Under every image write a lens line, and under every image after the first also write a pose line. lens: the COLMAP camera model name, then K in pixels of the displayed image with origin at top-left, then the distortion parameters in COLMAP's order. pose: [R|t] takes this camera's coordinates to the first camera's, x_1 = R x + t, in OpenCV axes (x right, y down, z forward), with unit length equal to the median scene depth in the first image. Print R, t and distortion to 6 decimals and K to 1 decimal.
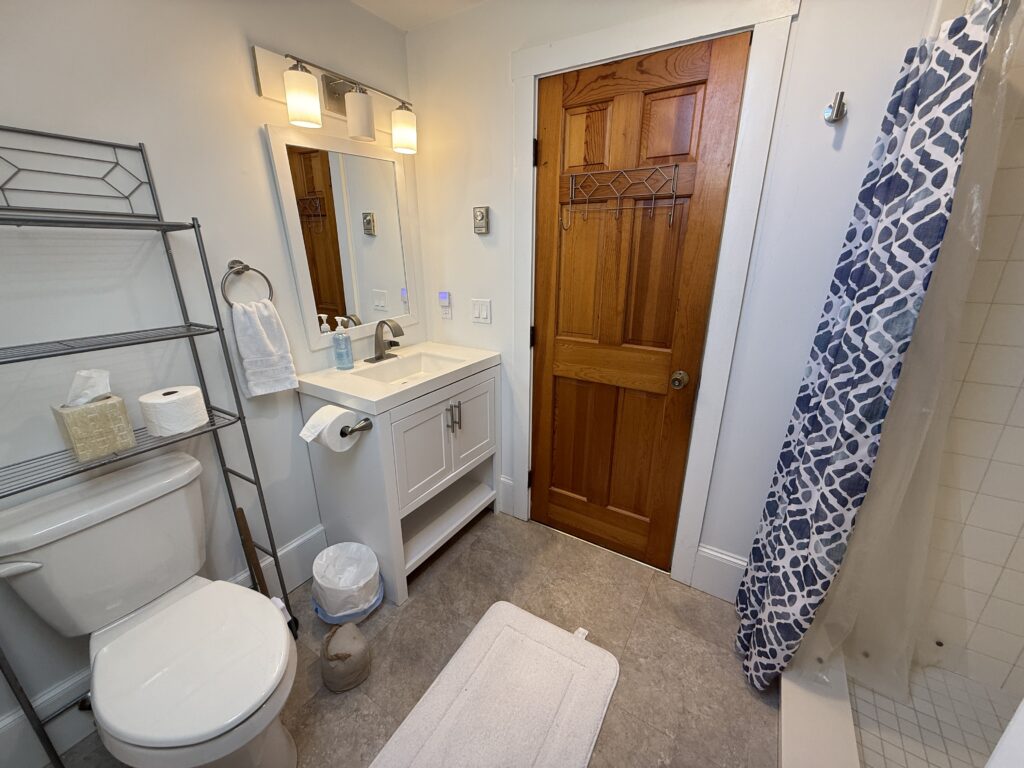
lens RADIAL K [[408.1, 0, 512.3], [0, 408.1, 383.7], [0, 0, 1]] dist [-0.001008, 0.000552]
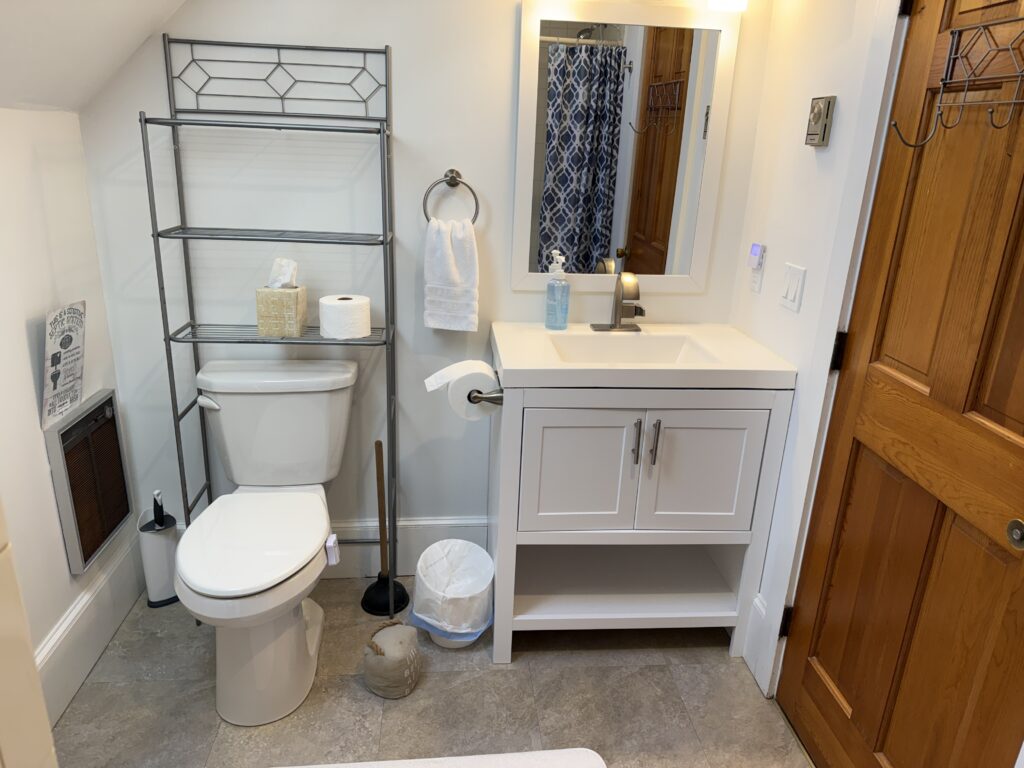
lens RADIAL K [[712.8, 0, 508.5], [0, 712.8, 385.9], [0, 0, 1]] dist [0.077205, -0.105404]
pose [[0.604419, 0.282258, -0.744989, 0.562841], [-0.288826, 0.949149, 0.125281, -0.080642], [0.742467, 0.139450, 0.655207, 0.136859]]
